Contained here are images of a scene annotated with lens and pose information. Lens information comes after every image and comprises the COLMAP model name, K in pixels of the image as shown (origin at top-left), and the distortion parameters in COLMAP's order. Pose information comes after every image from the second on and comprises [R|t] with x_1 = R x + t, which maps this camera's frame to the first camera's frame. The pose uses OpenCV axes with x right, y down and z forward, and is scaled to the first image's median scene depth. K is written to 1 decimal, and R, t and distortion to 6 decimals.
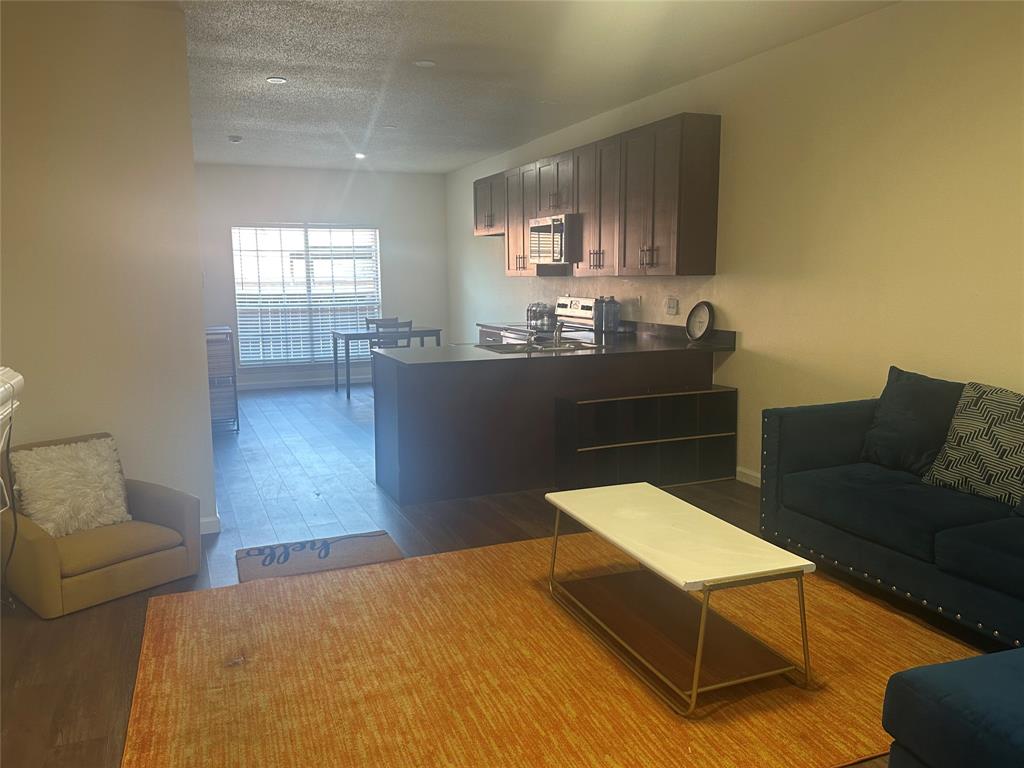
lens RADIAL K [[800.5, 0, 521.3], [0, 800.5, 380.9], [0, 0, 1]] dist [0.124356, -0.203392]
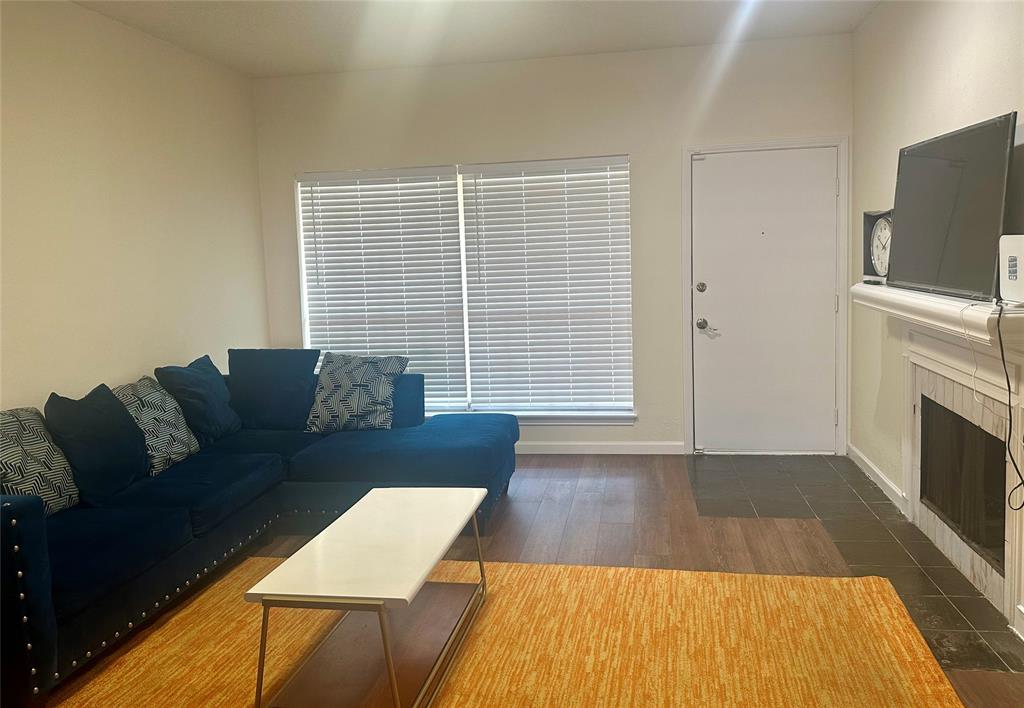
lens RADIAL K [[795.9, 0, 516.5], [0, 795.9, 322.7], [0, 0, 1]] dist [0.150933, -0.257936]
pose [[-0.843405, -0.006032, 0.537245, -0.418030], [0.119214, 0.972910, 0.198074, -0.208159], [-0.523886, 0.231104, -0.819838, 1.499256]]
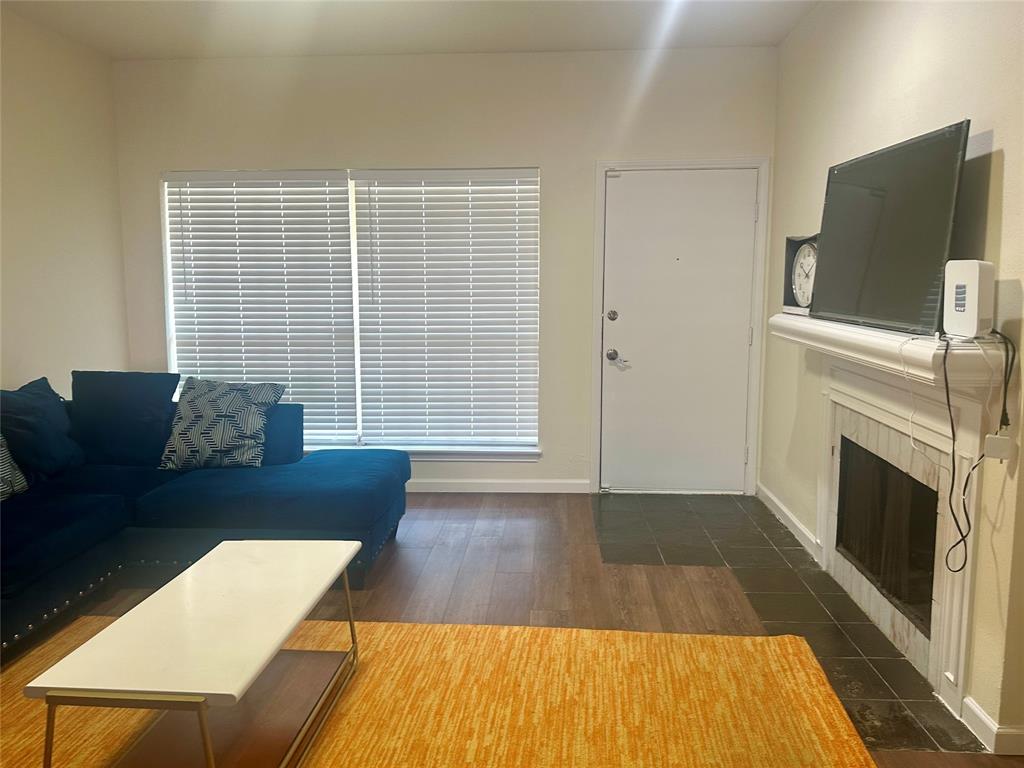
lens RADIAL K [[794.9, 0, 507.7], [0, 794.9, 377.2], [0, 0, 1]] dist [0.196650, -0.414325]
pose [[-0.891684, -0.041240, 0.450775, -0.369578], [0.076340, 0.967877, 0.239556, -0.175602], [-0.446174, 0.248021, -0.859892, 1.370971]]
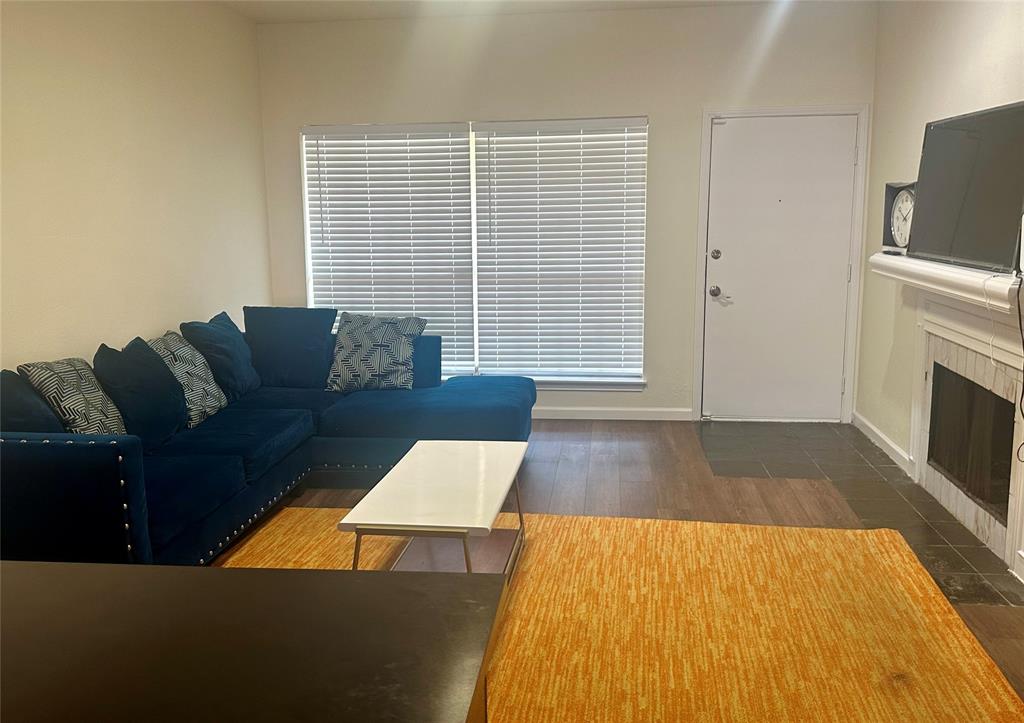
lens RADIAL K [[868.9, 0, 508.1], [0, 868.9, 345.8], [0, 0, 1]] dist [0.212215, -0.448357]
pose [[-0.863181, -0.056836, 0.501686, -0.398842], [0.091093, 0.959807, 0.265467, -0.243610], [-0.496610, 0.274846, -0.823309, 1.673588]]
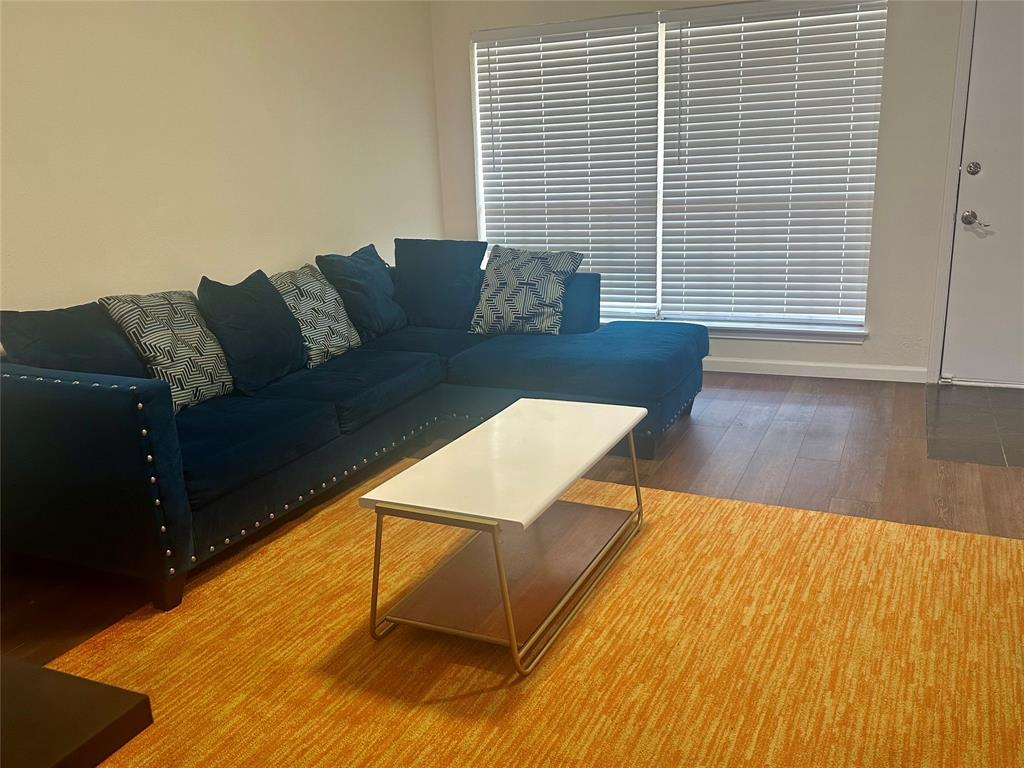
lens RADIAL K [[869.8, 0, 514.7], [0, 869.8, 389.8], [0, 0, 1]] dist [0.176253, -0.335386]
pose [[-0.674405, -0.159907, 0.720838, -0.425671], [0.150334, 0.926080, 0.346087, -0.176049], [-0.722895, 0.341769, -0.600513, 1.403246]]
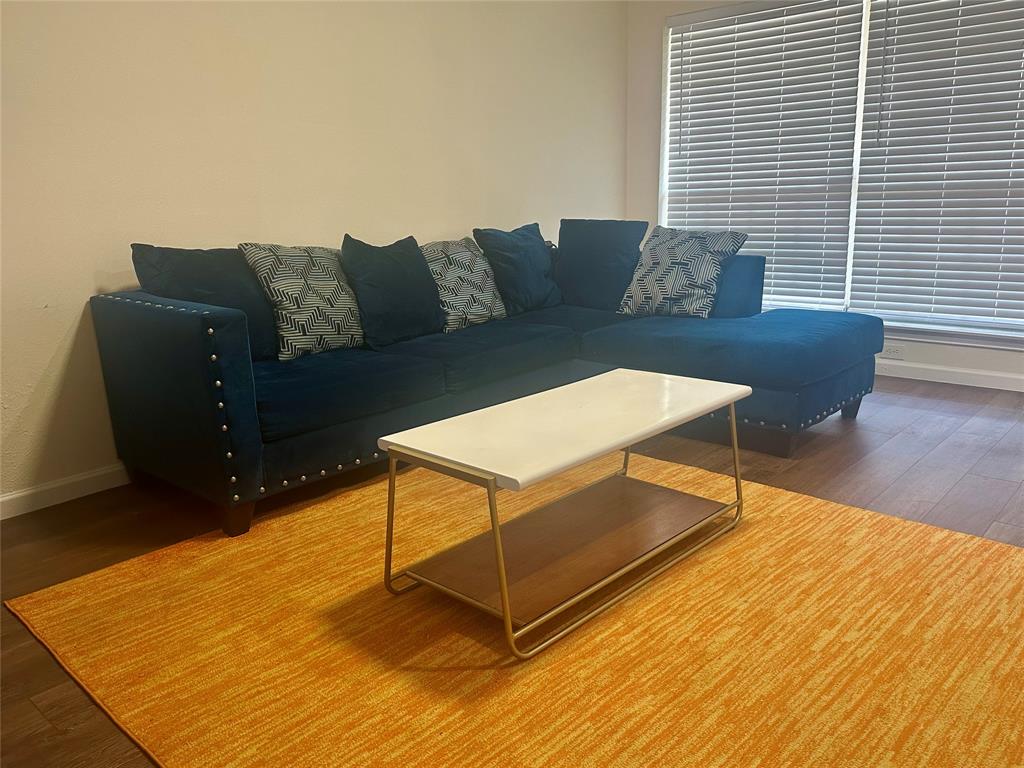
lens RADIAL K [[800.5, 0, 521.3], [0, 800.5, 380.9], [0, 0, 1]] dist [0.124356, -0.203392]
pose [[-0.422510, -0.189222, 0.886386, -0.421475], [0.159600, 0.947151, 0.278269, -0.060010], [-0.892196, 0.259038, -0.369981, 1.211025]]
